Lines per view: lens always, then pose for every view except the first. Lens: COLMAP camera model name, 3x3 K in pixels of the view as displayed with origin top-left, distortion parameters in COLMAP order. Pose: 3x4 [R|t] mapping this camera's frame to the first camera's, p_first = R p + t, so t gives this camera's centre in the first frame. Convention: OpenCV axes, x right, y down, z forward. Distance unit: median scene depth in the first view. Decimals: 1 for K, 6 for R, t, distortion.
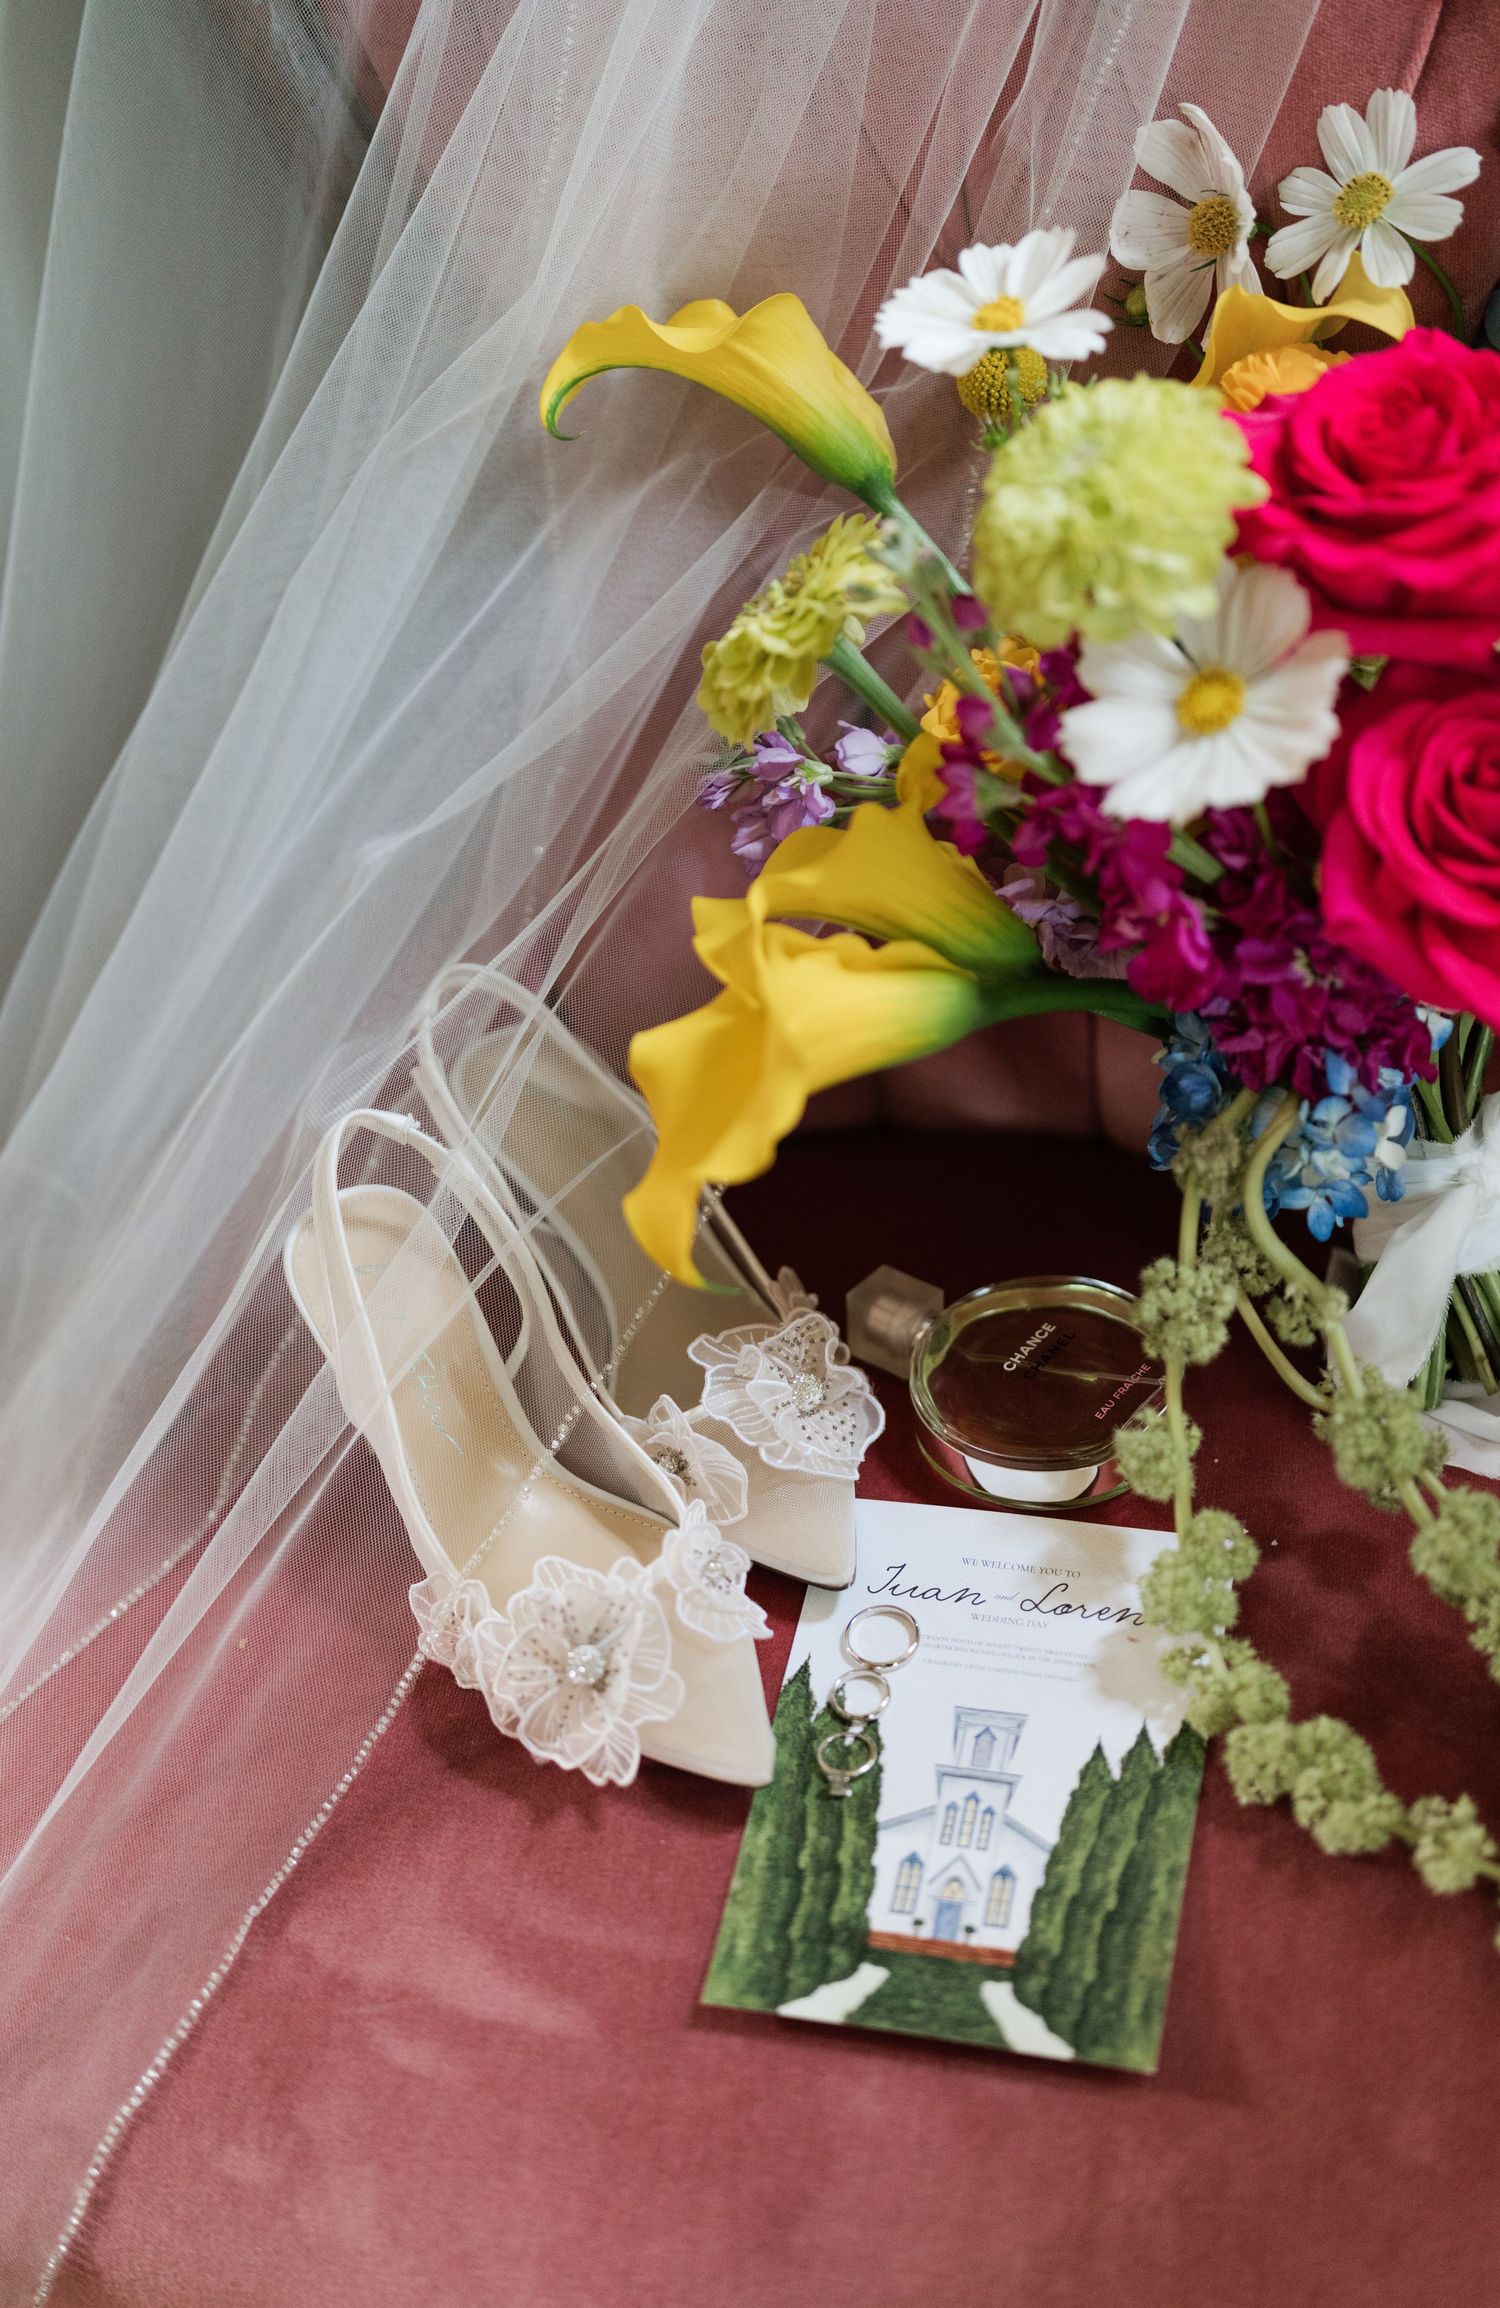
lens RADIAL K [[3402.2, 0, 750.0], [0, 3402.2, 1154.0], [0, 0, 1]] dist [0.036902, 0.045327]
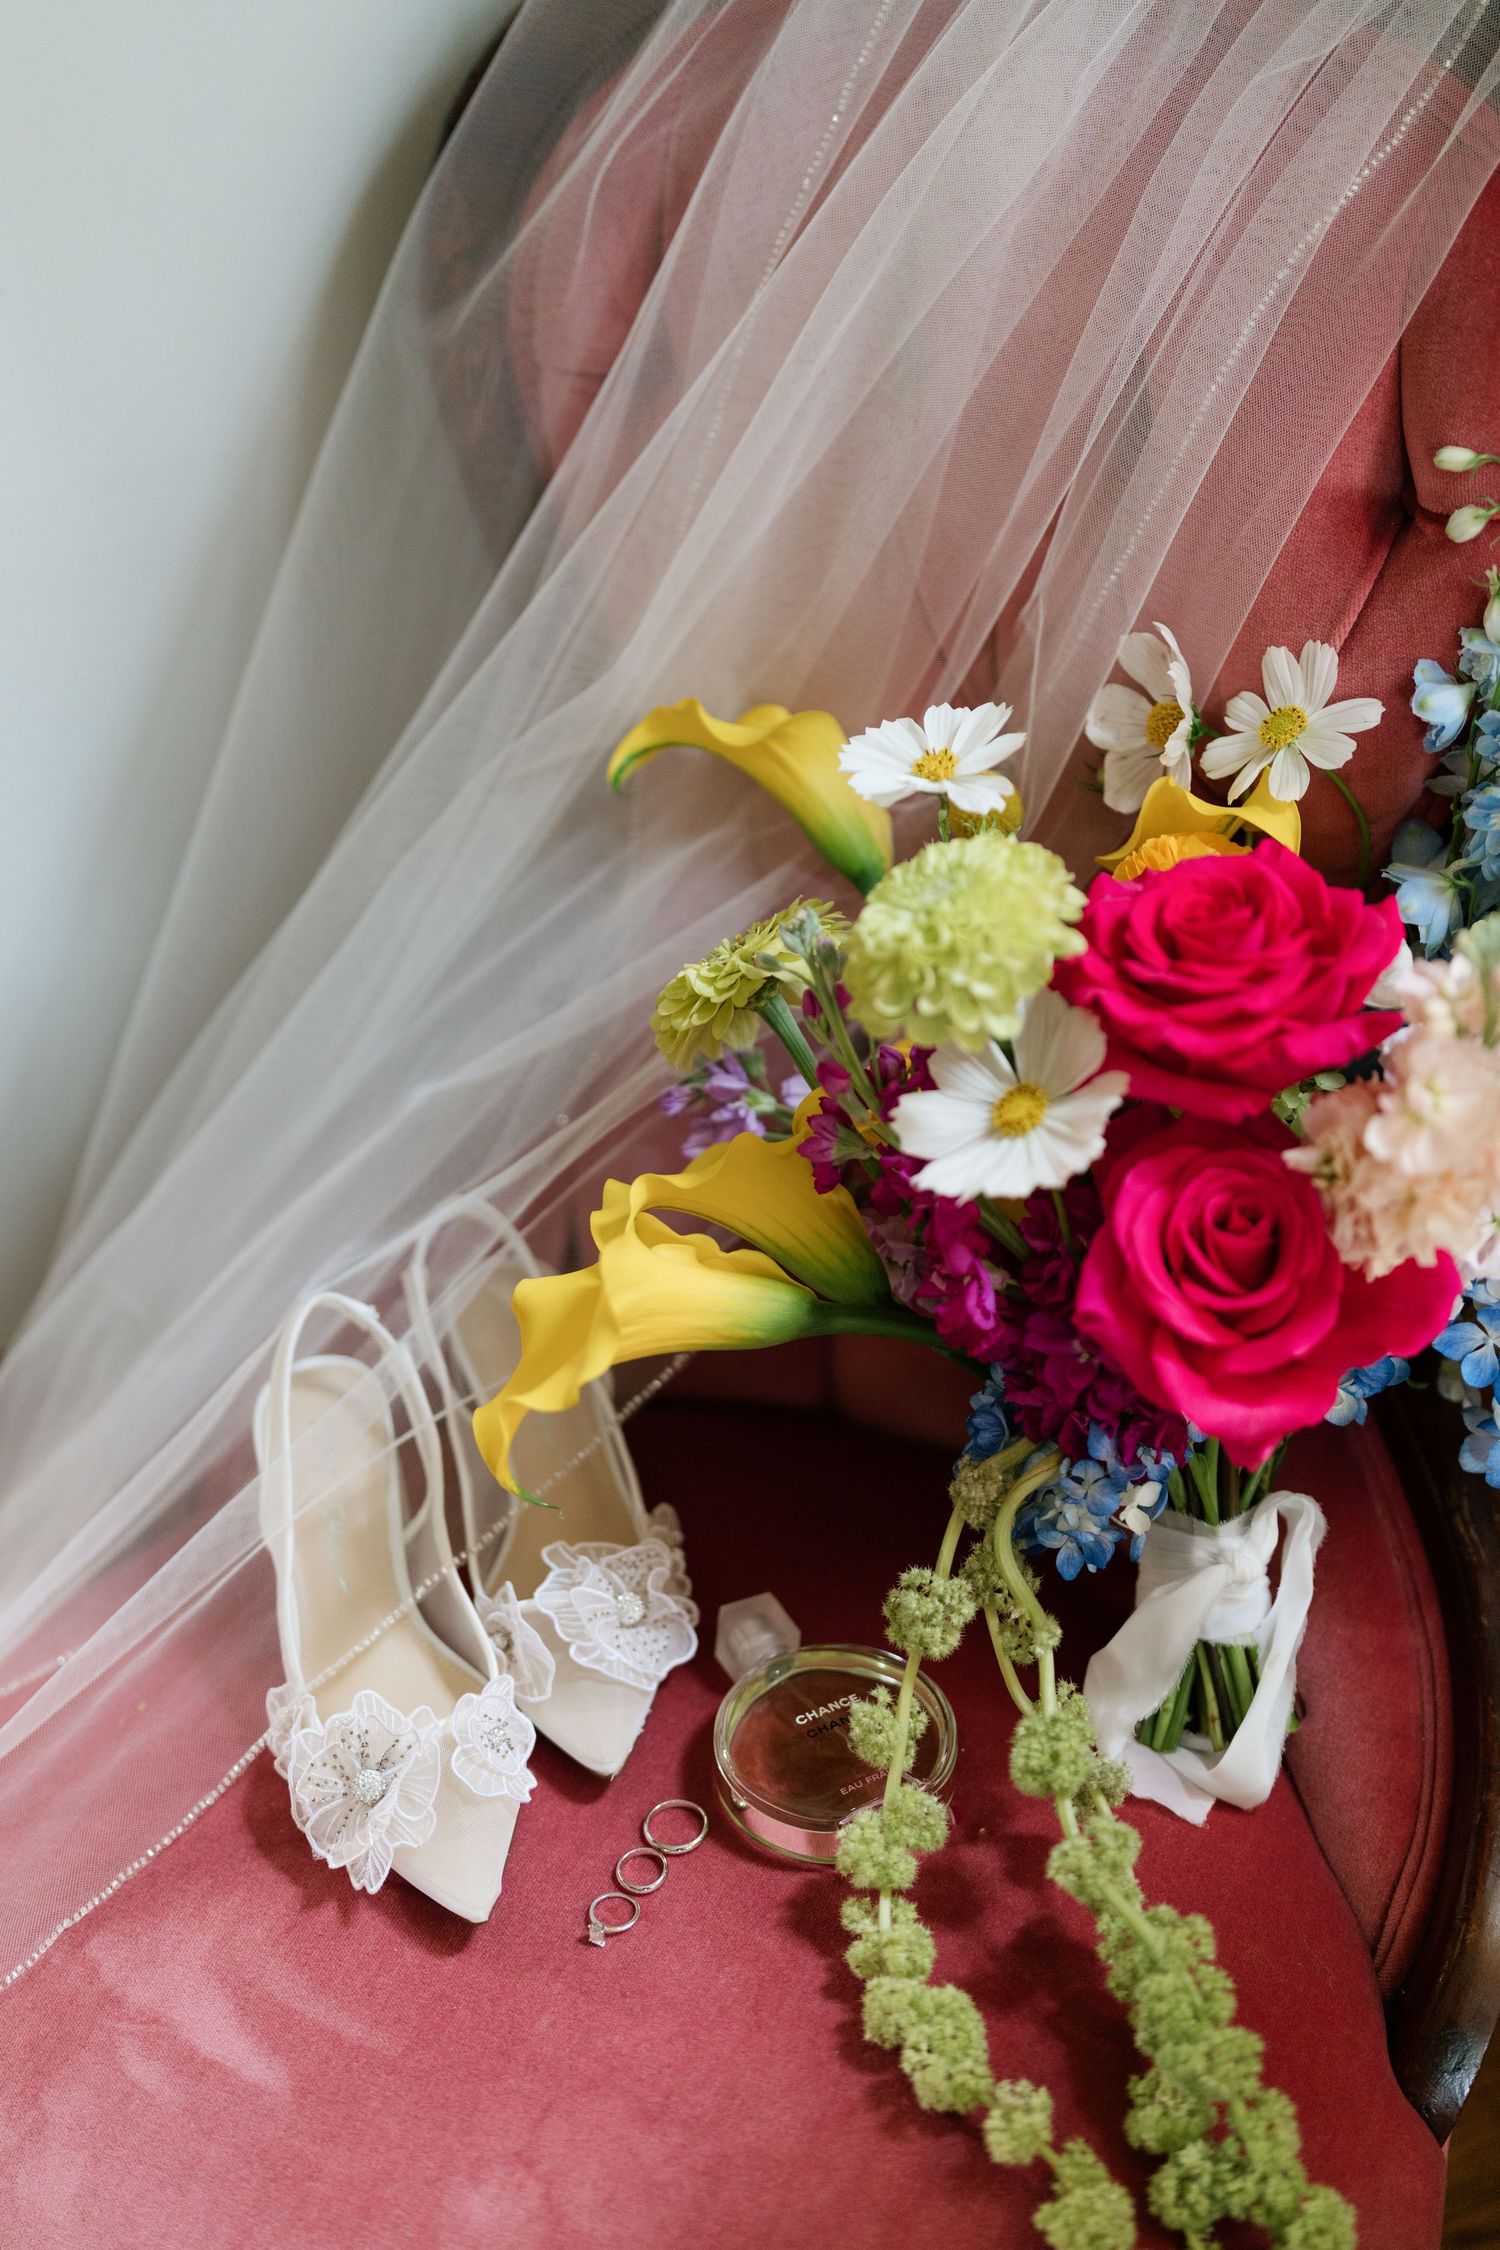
lens RADIAL K [[3176.7, 0, 750.0], [0, 3176.7, 1125.0], [0, 0, 1]] dist [0.093453, -0.095699]
pose [[0.962440, 0.206622, -0.176117, 0.227726], [-0.221371, 0.972783, -0.068465, -0.028377], [0.157177, 0.104881, 0.981985, -0.104010]]
